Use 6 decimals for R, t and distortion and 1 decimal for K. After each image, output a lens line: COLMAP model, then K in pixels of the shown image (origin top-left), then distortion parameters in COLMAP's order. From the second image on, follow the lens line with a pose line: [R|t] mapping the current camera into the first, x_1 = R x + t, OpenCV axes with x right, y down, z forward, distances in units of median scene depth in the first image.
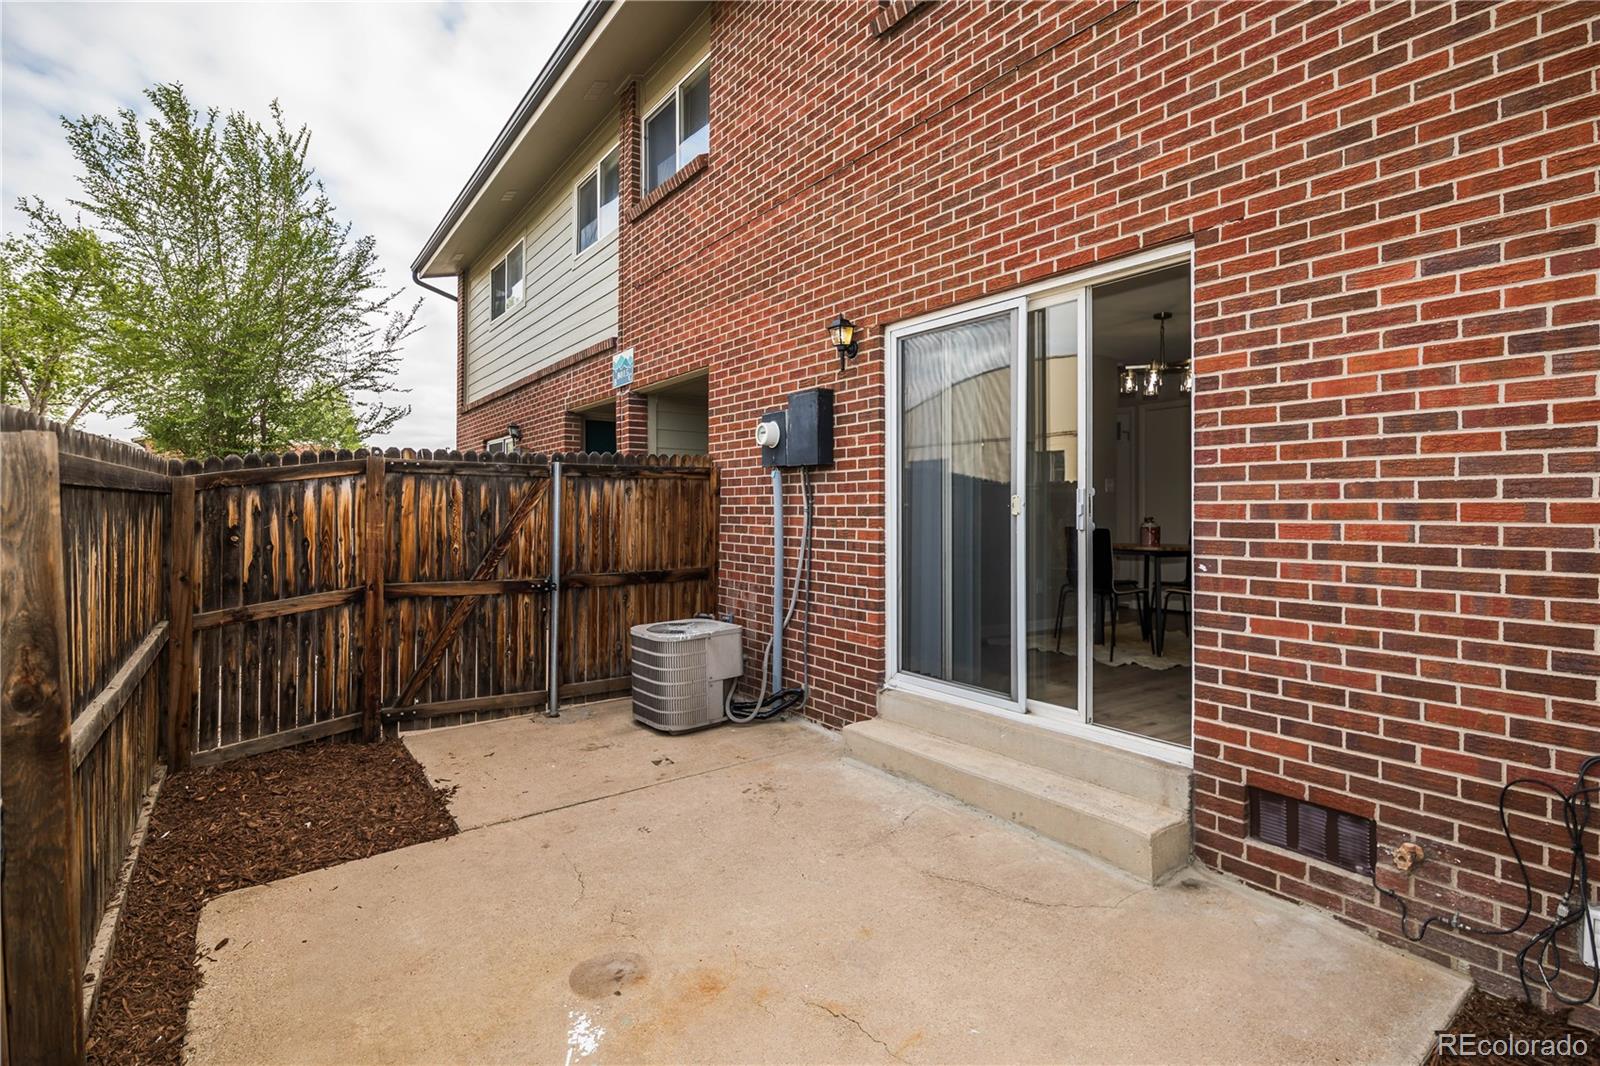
lens RADIAL K [[777.9, 0, 806.8], [0, 777.9, 518.8], [0, 0, 1]] dist [-0.001203, -0.003362]
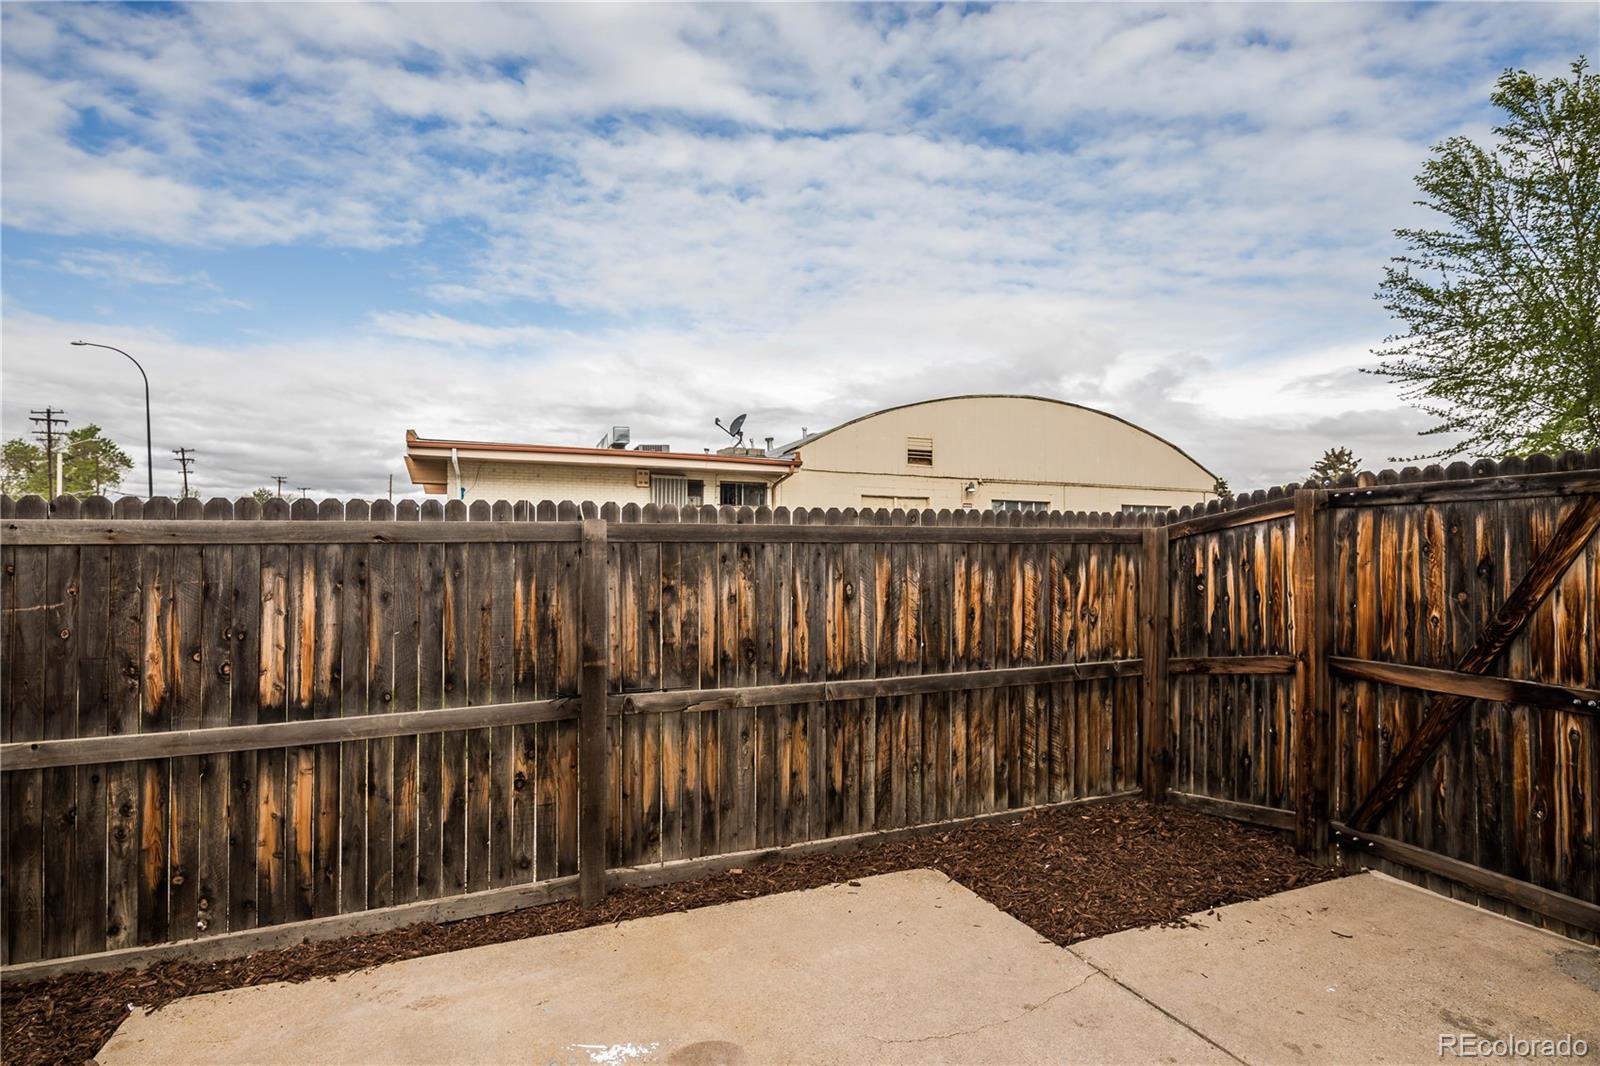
lens RADIAL K [[777.9, 0, 799.2], [0, 777.9, 561.5], [0, 0, 1]] dist [-0.001203, -0.003362]
pose [[-0.235906, 0.001524, -0.971775, 0.308058], [-0.008684, 0.999956, 0.003676, -0.006104], [0.971737, 0.009306, -0.235883, 0.665674]]
